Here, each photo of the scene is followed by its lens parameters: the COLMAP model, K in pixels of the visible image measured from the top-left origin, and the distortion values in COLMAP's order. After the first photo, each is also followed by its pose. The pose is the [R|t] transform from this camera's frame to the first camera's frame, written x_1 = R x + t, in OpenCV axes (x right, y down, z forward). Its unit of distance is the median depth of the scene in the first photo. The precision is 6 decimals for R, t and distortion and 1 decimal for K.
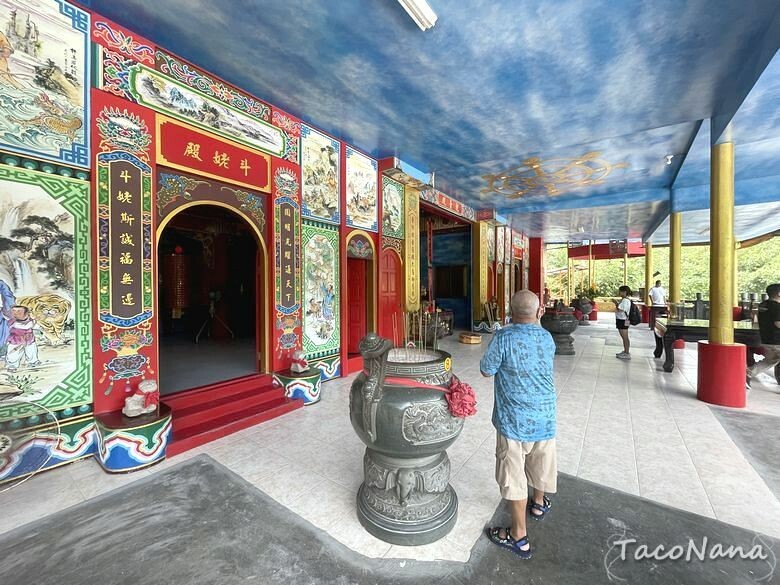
lens RADIAL K [[315.3, 0, 389.2], [0, 315.3, 291.2], [0, 0, 1]] dist [-0.000520, -0.000249]
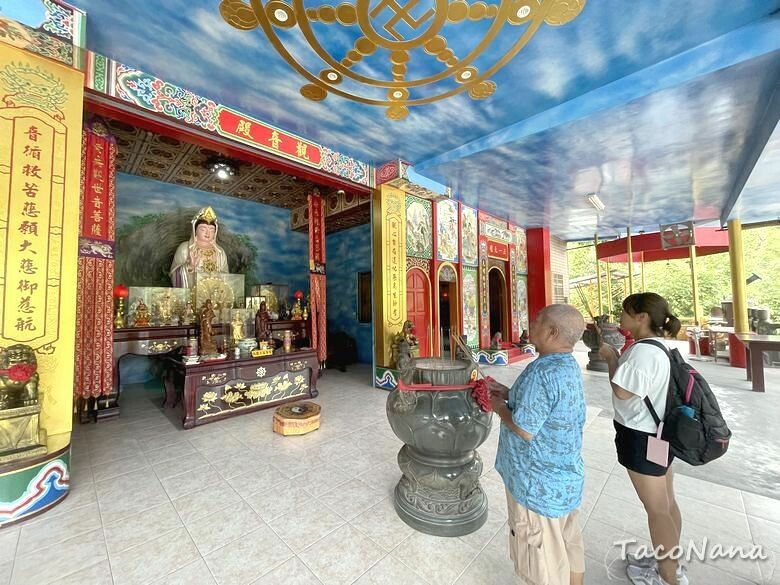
lens RADIAL K [[315.3, 0, 390.7], [0, 315.3, 291.6], [0, 0, 1]] dist [-0.000520, -0.000249]
pose [[0.989726, -0.017300, -0.141925, 0.274445], [0.008845, 0.998160, -0.059990, -0.002189], [0.142701, 0.058119, 0.988058, 0.339275]]
